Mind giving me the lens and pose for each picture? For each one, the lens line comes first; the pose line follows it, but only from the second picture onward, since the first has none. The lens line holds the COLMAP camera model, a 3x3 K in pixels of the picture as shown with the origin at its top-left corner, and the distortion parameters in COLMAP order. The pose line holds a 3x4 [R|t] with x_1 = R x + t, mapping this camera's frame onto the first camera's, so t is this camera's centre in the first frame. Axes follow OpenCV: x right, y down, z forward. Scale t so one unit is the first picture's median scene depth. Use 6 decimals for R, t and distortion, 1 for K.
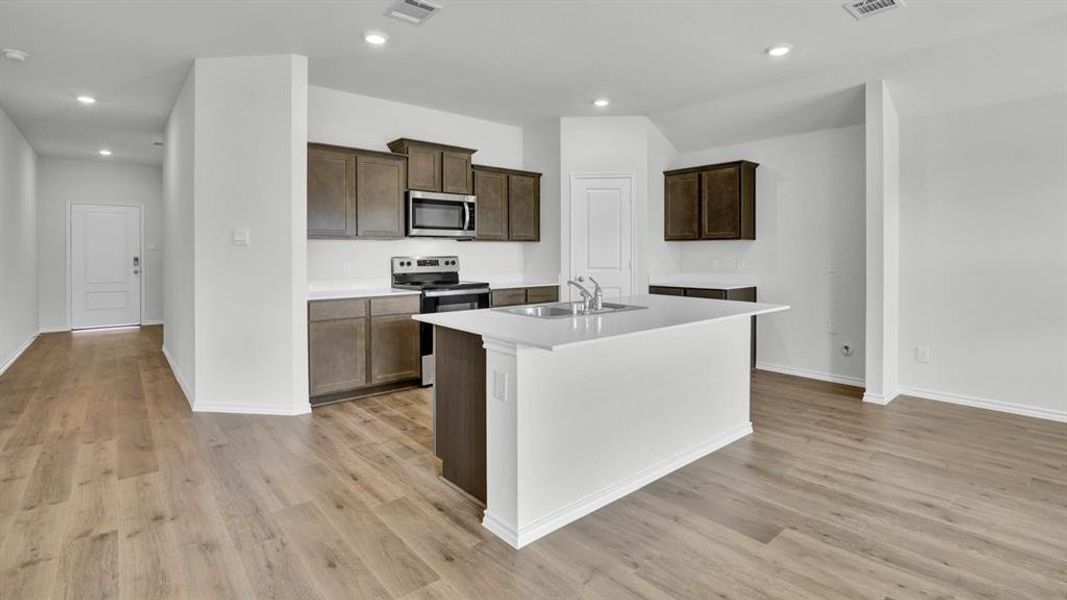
lens RADIAL K [[493.8, 0, 532.7], [0, 493.8, 249.7], [0, 0, 1]] dist [-0.023596, -0.000722]
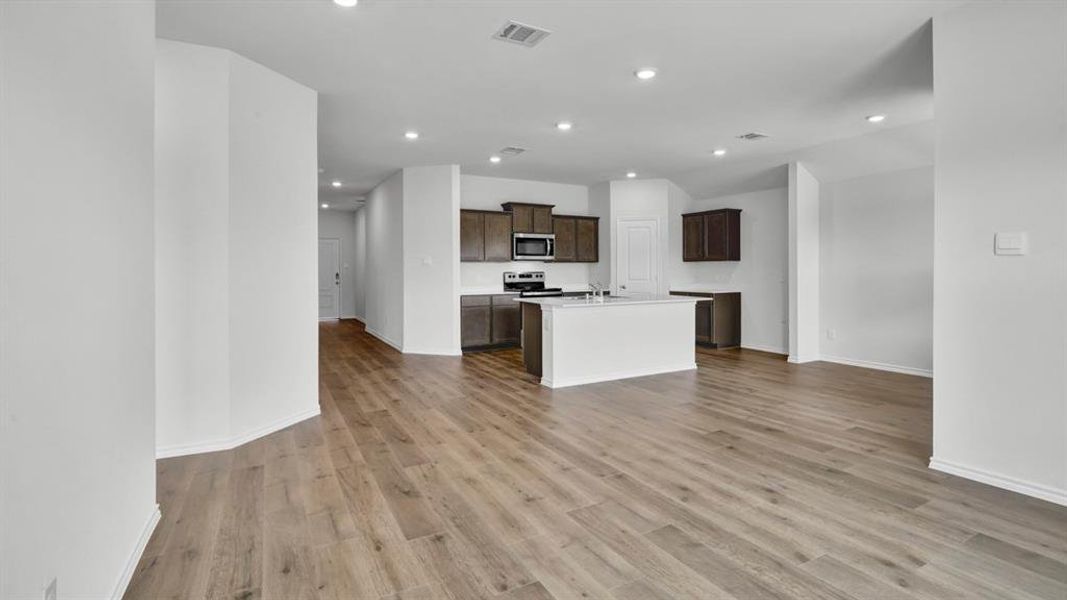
lens RADIAL K [[493.8, 0, 550.1], [0, 493.8, 268.6], [0, 0, 1]] dist [-0.023596, -0.000722]
pose [[0.983007, -0.001922, -0.183558, 0.170094], [0.002483, 0.999993, 0.002827, -0.002325], [0.183551, -0.003235, 0.983005, -0.596686]]
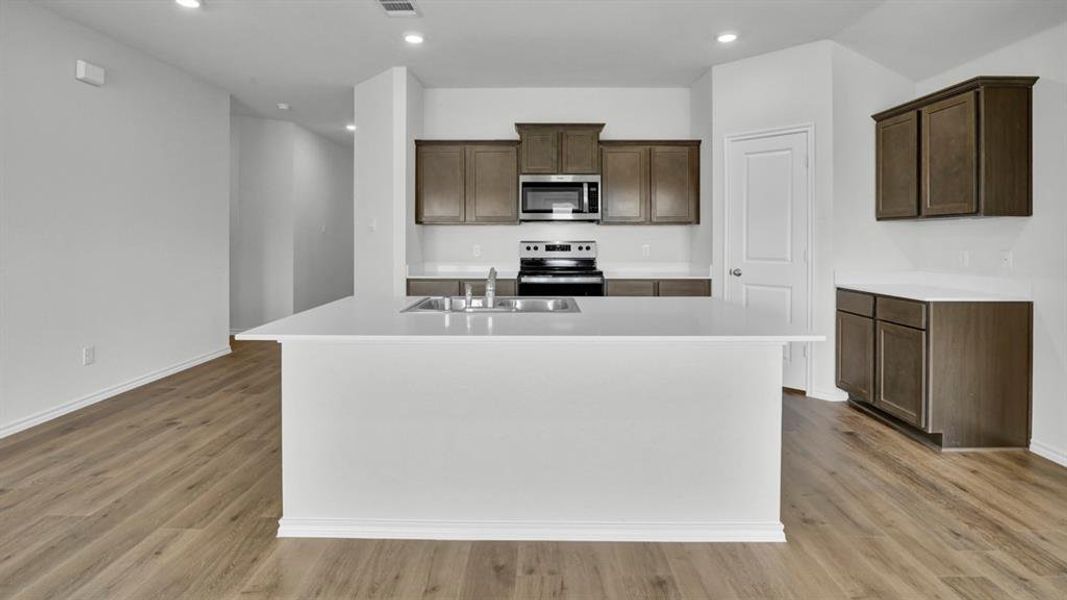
lens RADIAL K [[493.8, 0, 546.6], [0, 493.8, 240.9], [0, 0, 1]] dist [-0.023596, -0.000722]
pose [[0.760317, 0.008123, -0.649502, 0.408828], [0.000717, 0.999911, 0.013344, 0.000296], [0.649552, -0.010611, 0.760243, 0.249319]]
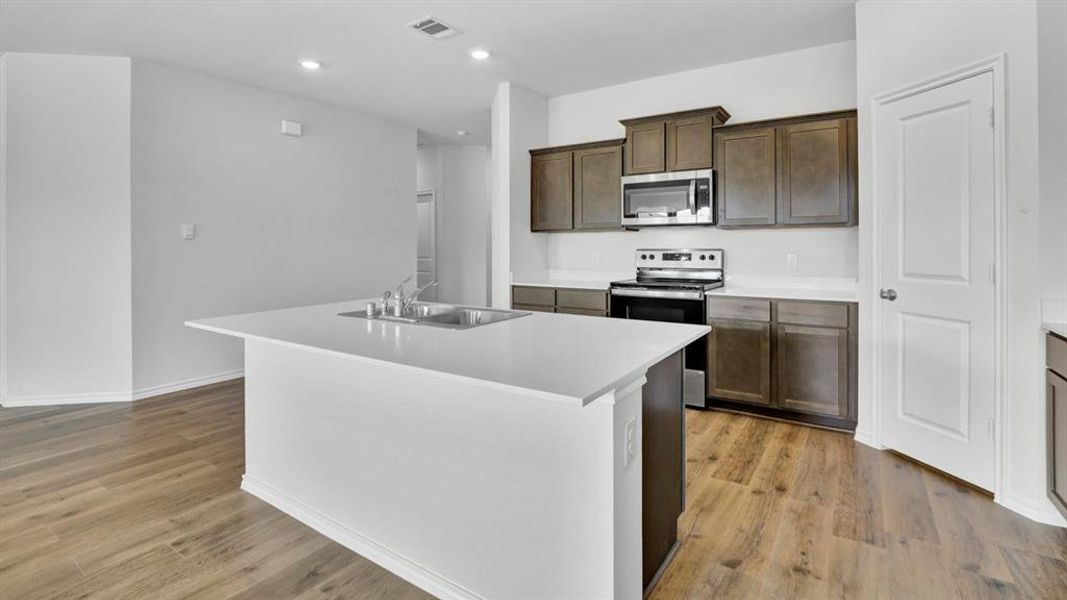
lens RADIAL K [[493.8, 0, 550.6], [0, 493.8, 248.3], [0, 0, 1]] dist [-0.023596, -0.000722]
pose [[0.285122, 0.007744, -0.958460, 0.542825], [0.009548, 0.999895, 0.010920, 0.001306], [0.958444, -0.012265, 0.285018, 0.561211]]
